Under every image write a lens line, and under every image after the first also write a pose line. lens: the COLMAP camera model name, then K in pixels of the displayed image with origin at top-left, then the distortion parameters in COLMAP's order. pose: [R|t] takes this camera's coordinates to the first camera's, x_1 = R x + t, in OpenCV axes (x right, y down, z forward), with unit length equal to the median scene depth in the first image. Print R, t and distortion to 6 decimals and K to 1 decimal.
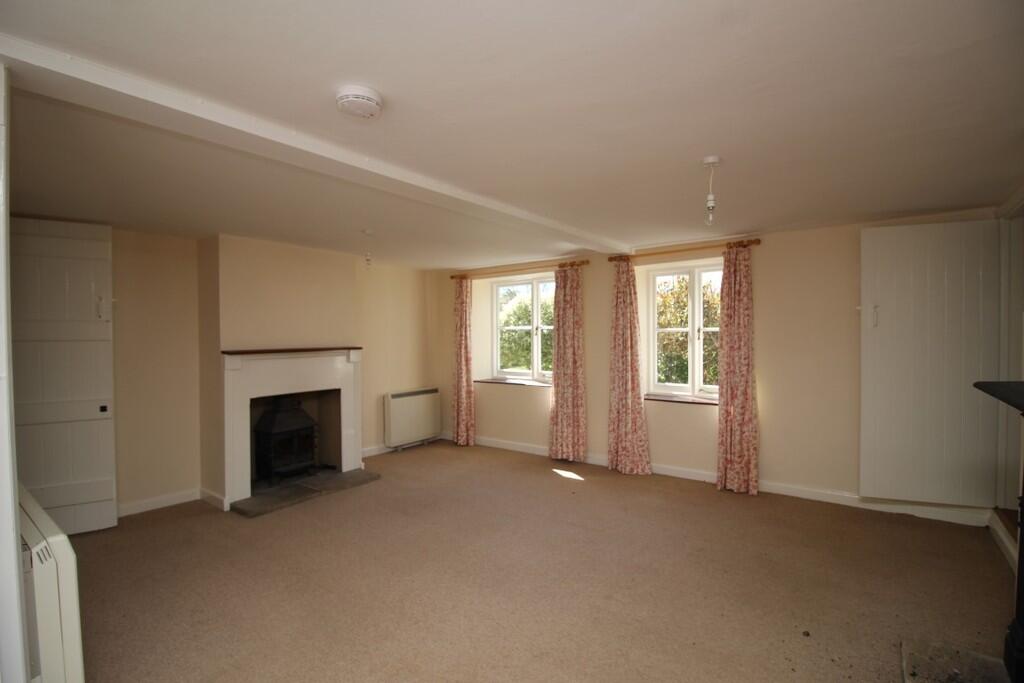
lens RADIAL K [[481.2, 0, 512.0], [0, 481.2, 341.5], [0, 0, 1]] dist [-0.000202, -0.010464]
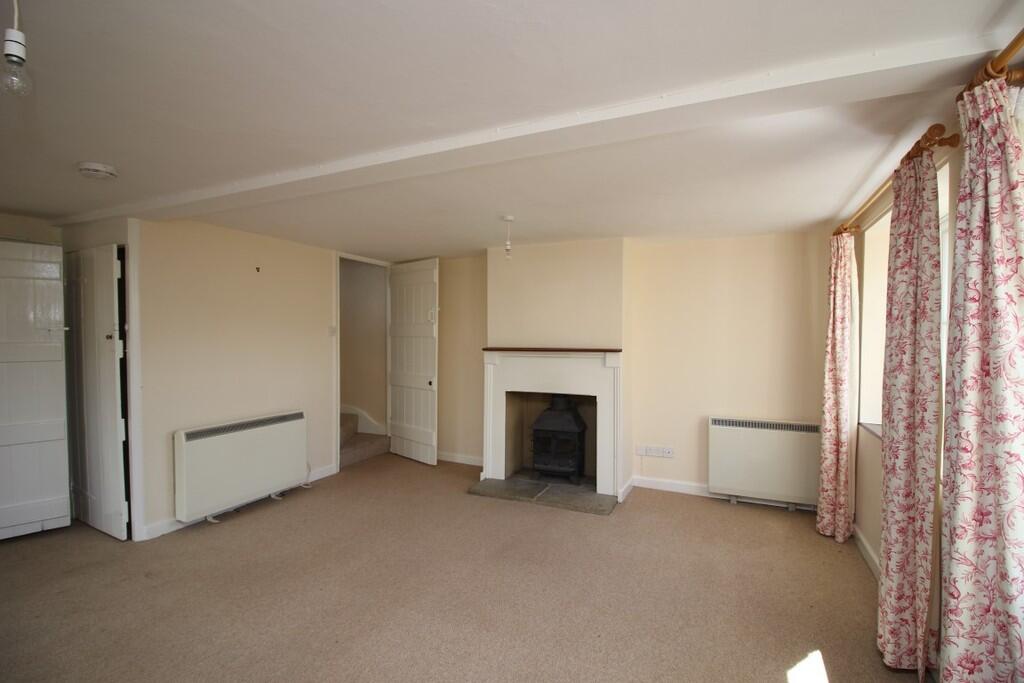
lens RADIAL K [[481.2, 0, 512.0], [0, 481.2, 341.5], [0, 0, 1]] dist [-0.000202, -0.010464]
pose [[0.208065, 0.020392, -0.977902, 0.476504], [-0.019543, 0.999670, 0.016688, -0.013417], [0.977920, 0.015639, 0.208395, 0.687195]]
